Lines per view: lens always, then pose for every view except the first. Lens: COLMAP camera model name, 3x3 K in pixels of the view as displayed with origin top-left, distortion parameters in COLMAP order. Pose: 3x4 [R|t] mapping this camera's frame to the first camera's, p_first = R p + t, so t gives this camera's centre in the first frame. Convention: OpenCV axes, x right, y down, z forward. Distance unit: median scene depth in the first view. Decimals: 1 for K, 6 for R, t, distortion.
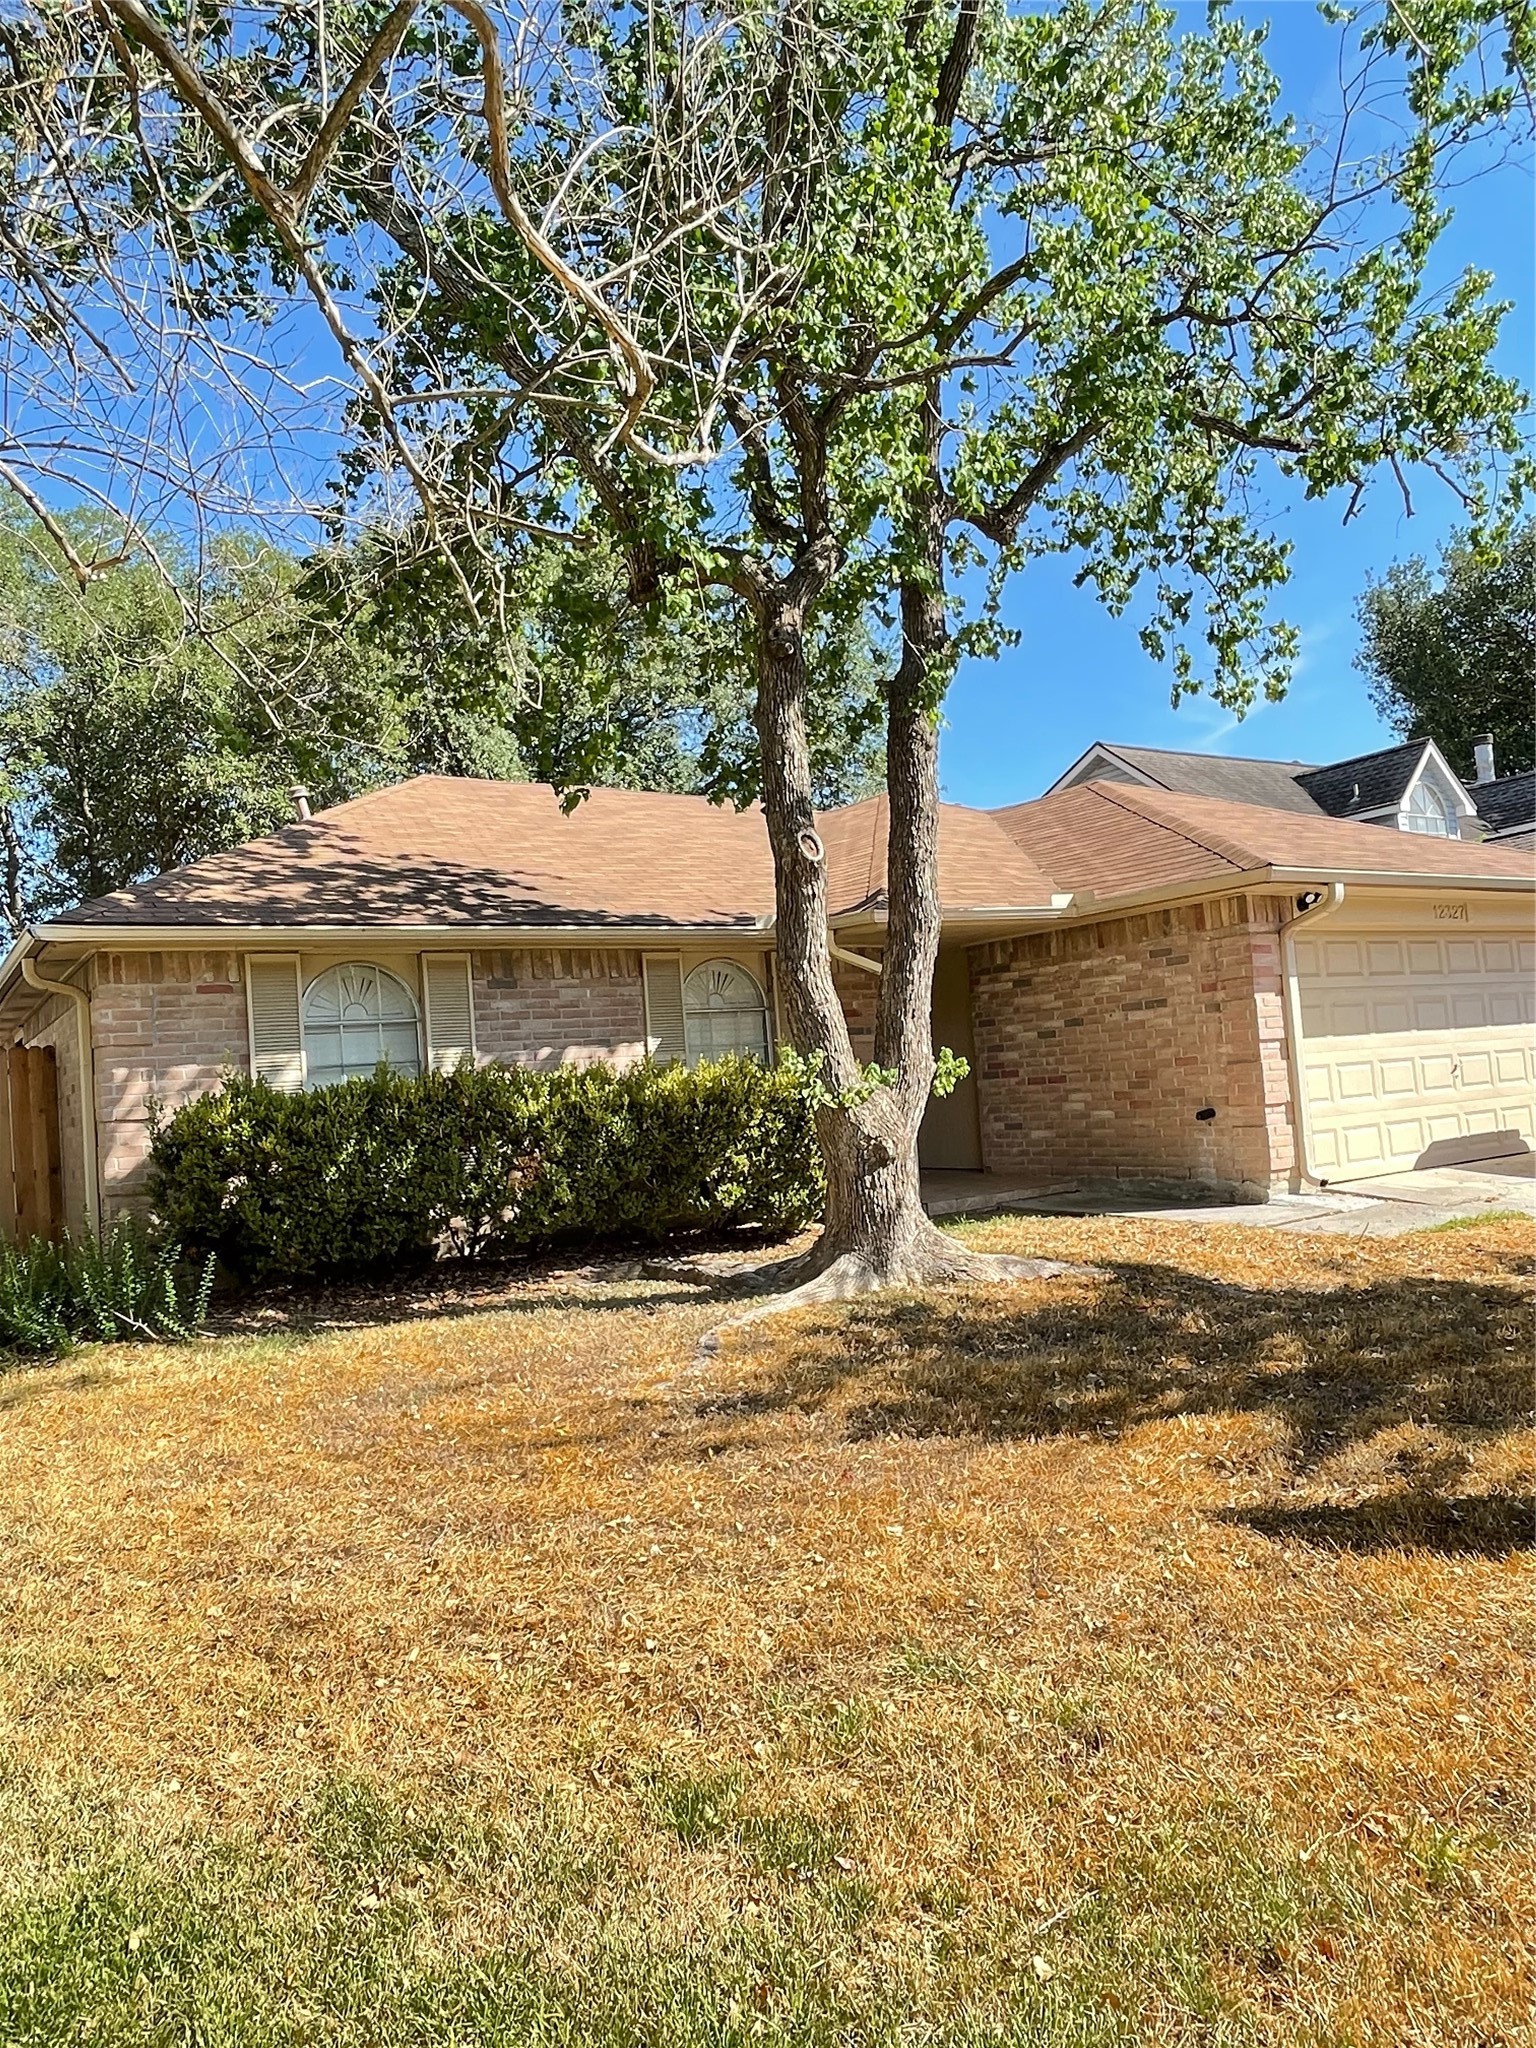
lens RADIAL K [[1371.6, 0, 768.0], [0, 1371.6, 1024.0], [0, 0, 1]] dist [0.002535, 0.000057]
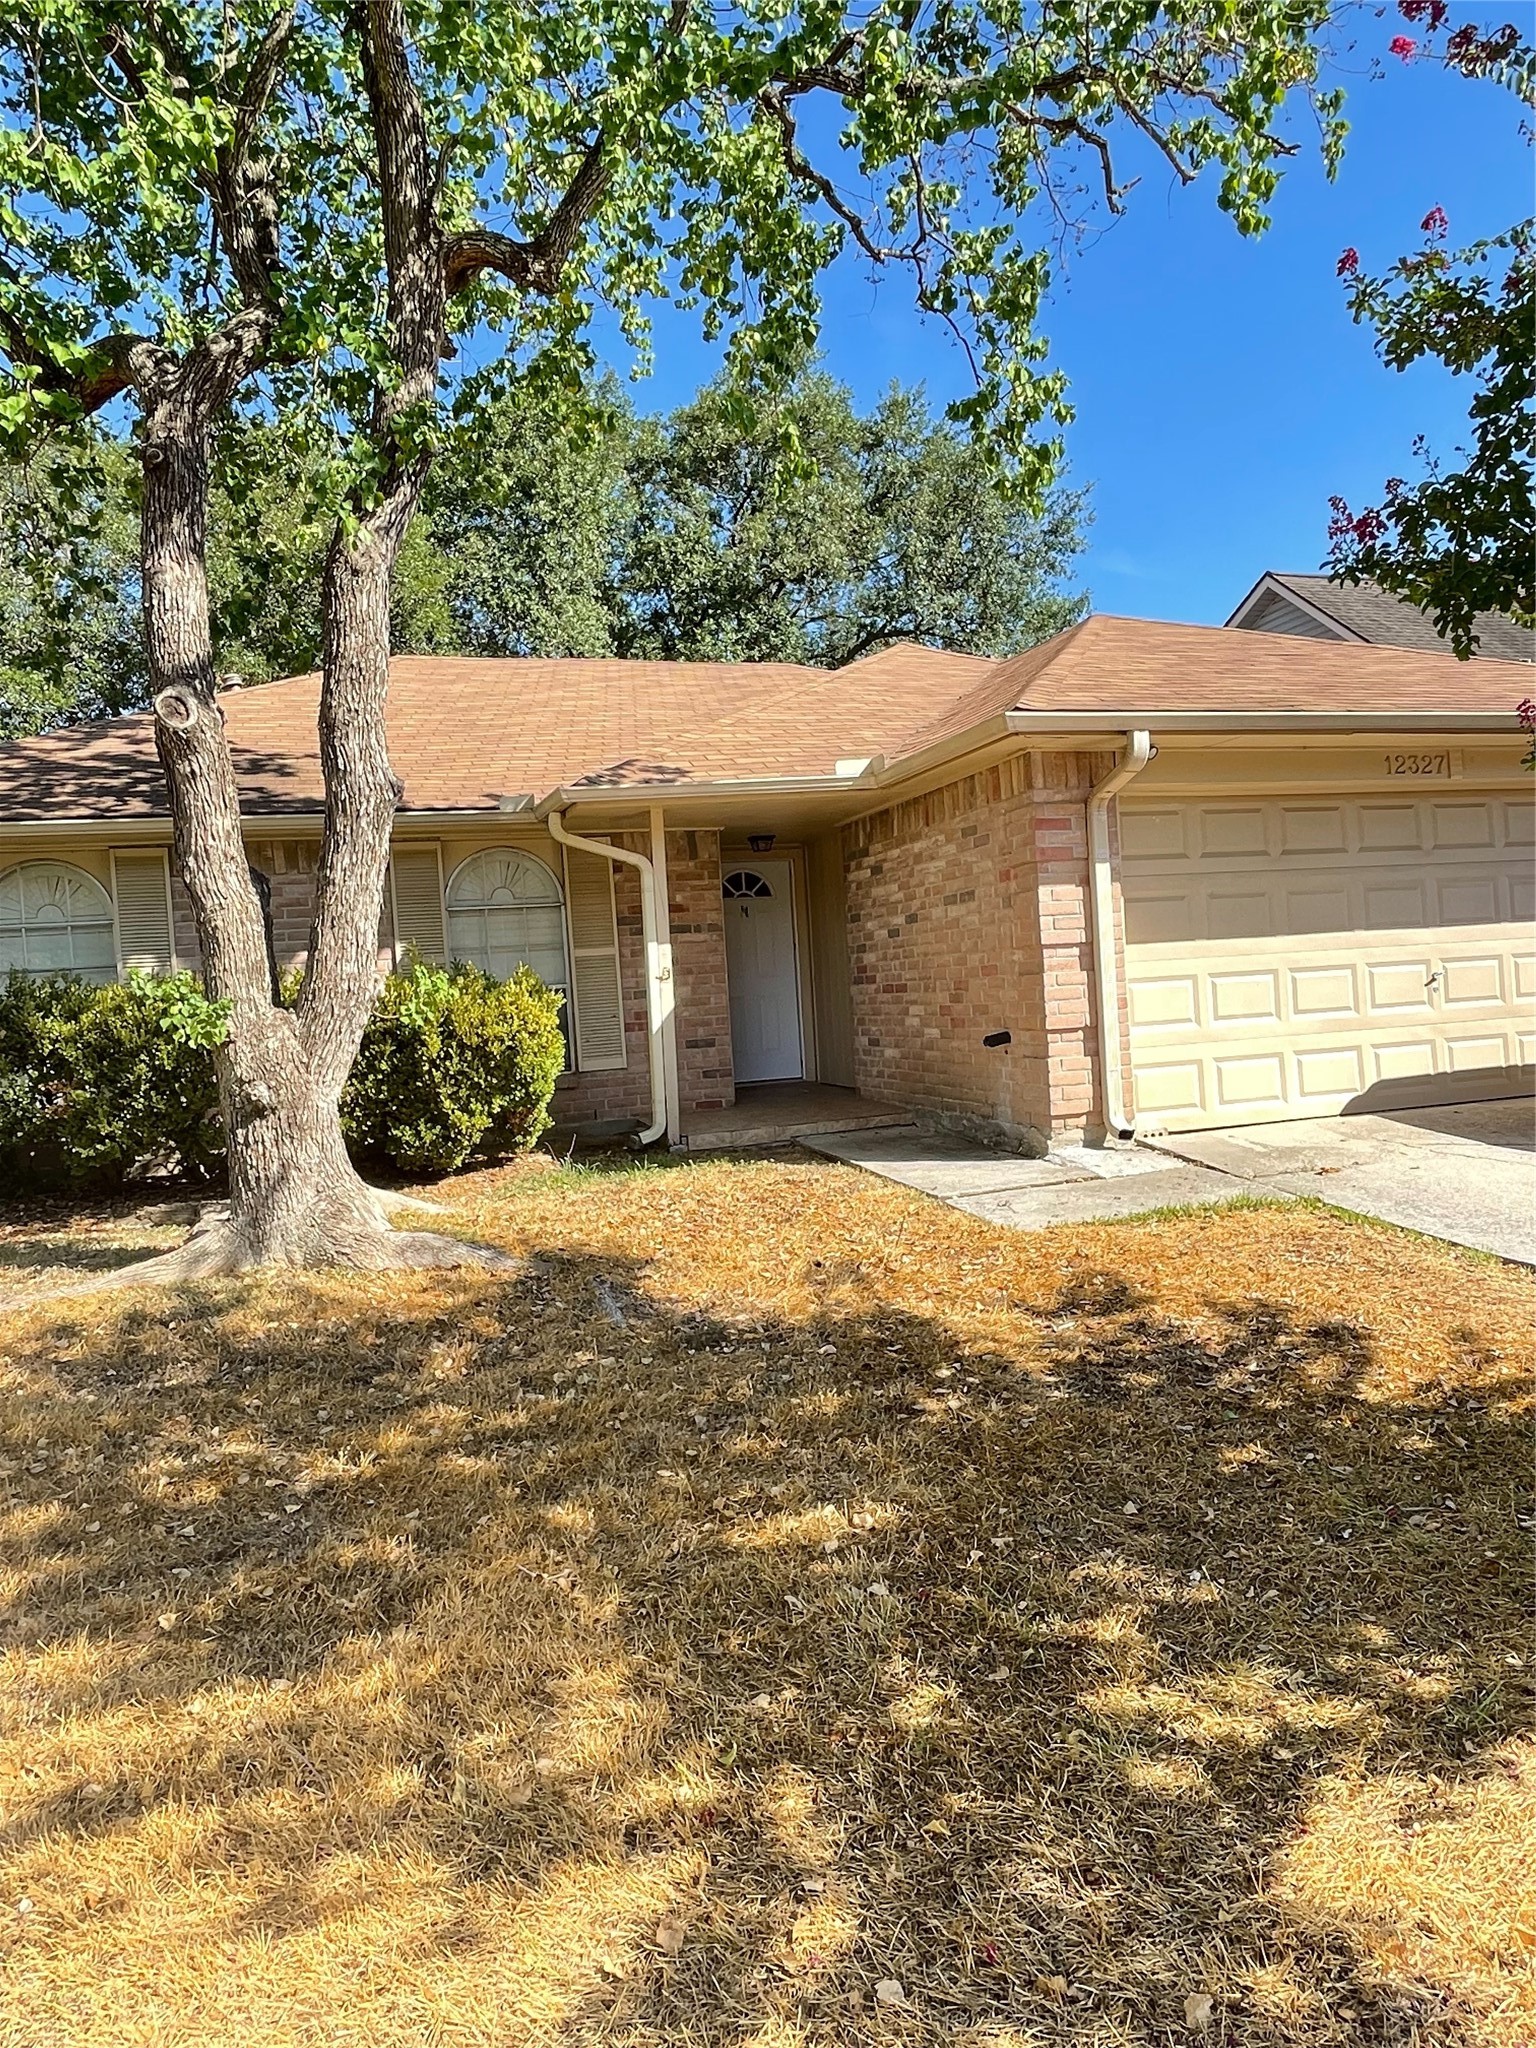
lens RADIAL K [[1338.8, 0, 768.0], [0, 1338.8, 1024.0], [0, 0, 1]] dist [0.014876, -0.000011]
pose [[0.963521, 0.017309, -0.267071, 0.394964], [0.006900, 0.995968, 0.089442, -0.011893], [0.267542, -0.088022, 0.959517, 0.233866]]
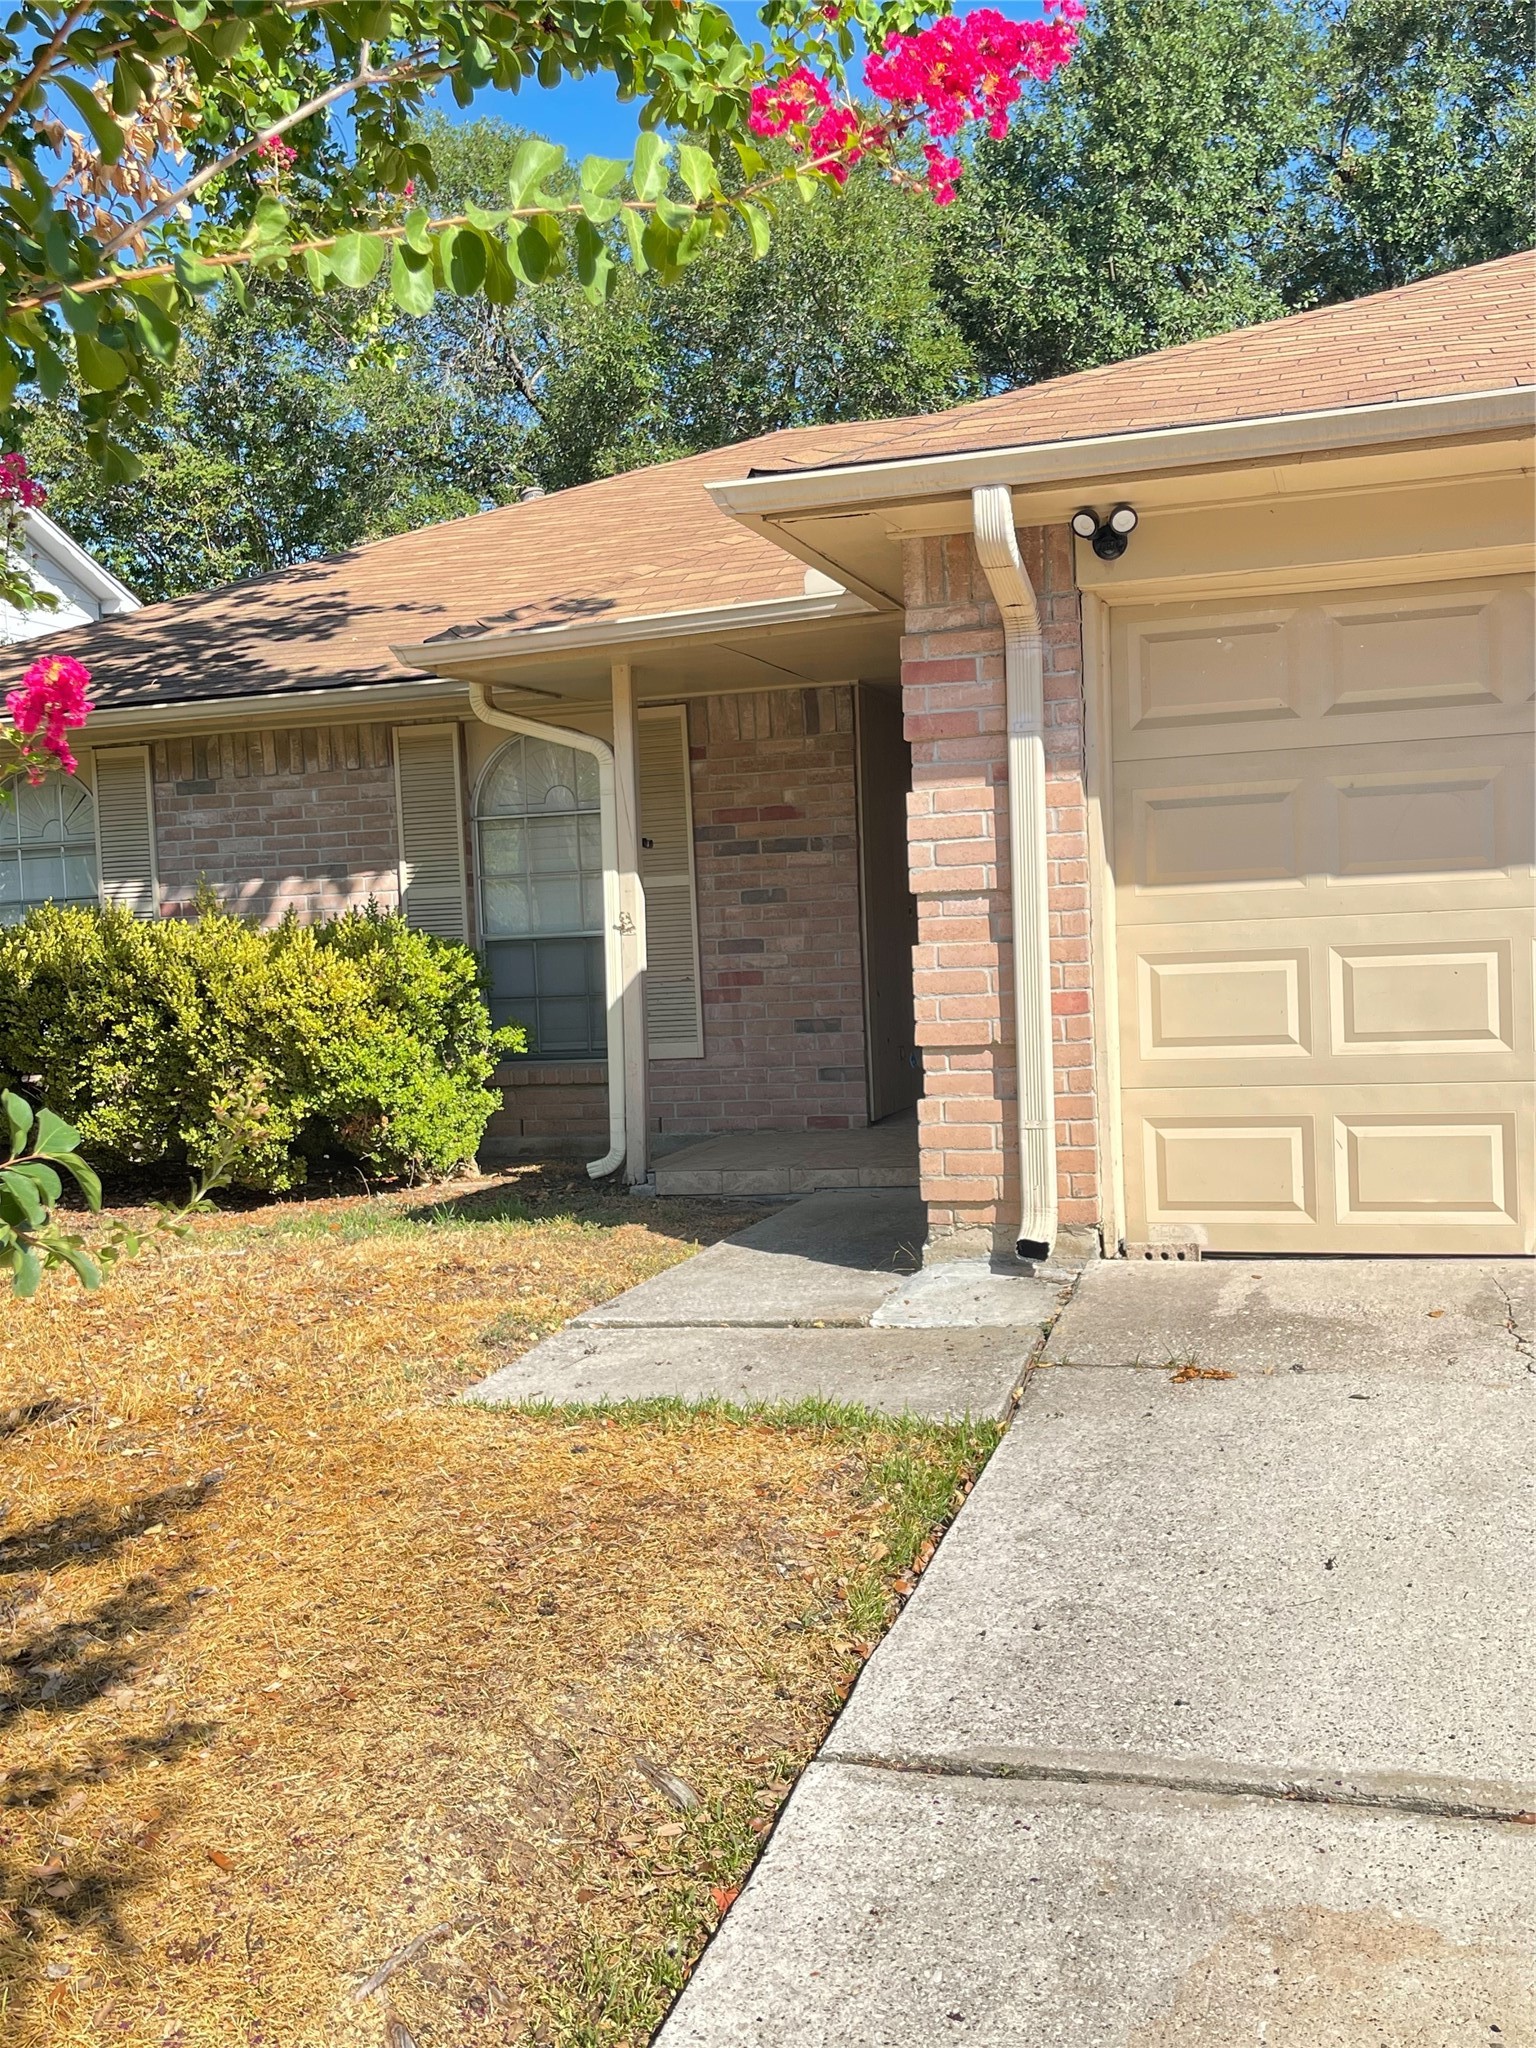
lens RADIAL K [[1981.9, 0, 768.0], [0, 1981.9, 1024.0], [0, 0, 1]] dist [0.047764, -0.008304]
pose [[0.651693, 0.071055, -0.755148, 0.760045], [0.031746, 0.992175, 0.120754, -0.022526], [0.757819, -0.102668, 0.644337, 0.547859]]
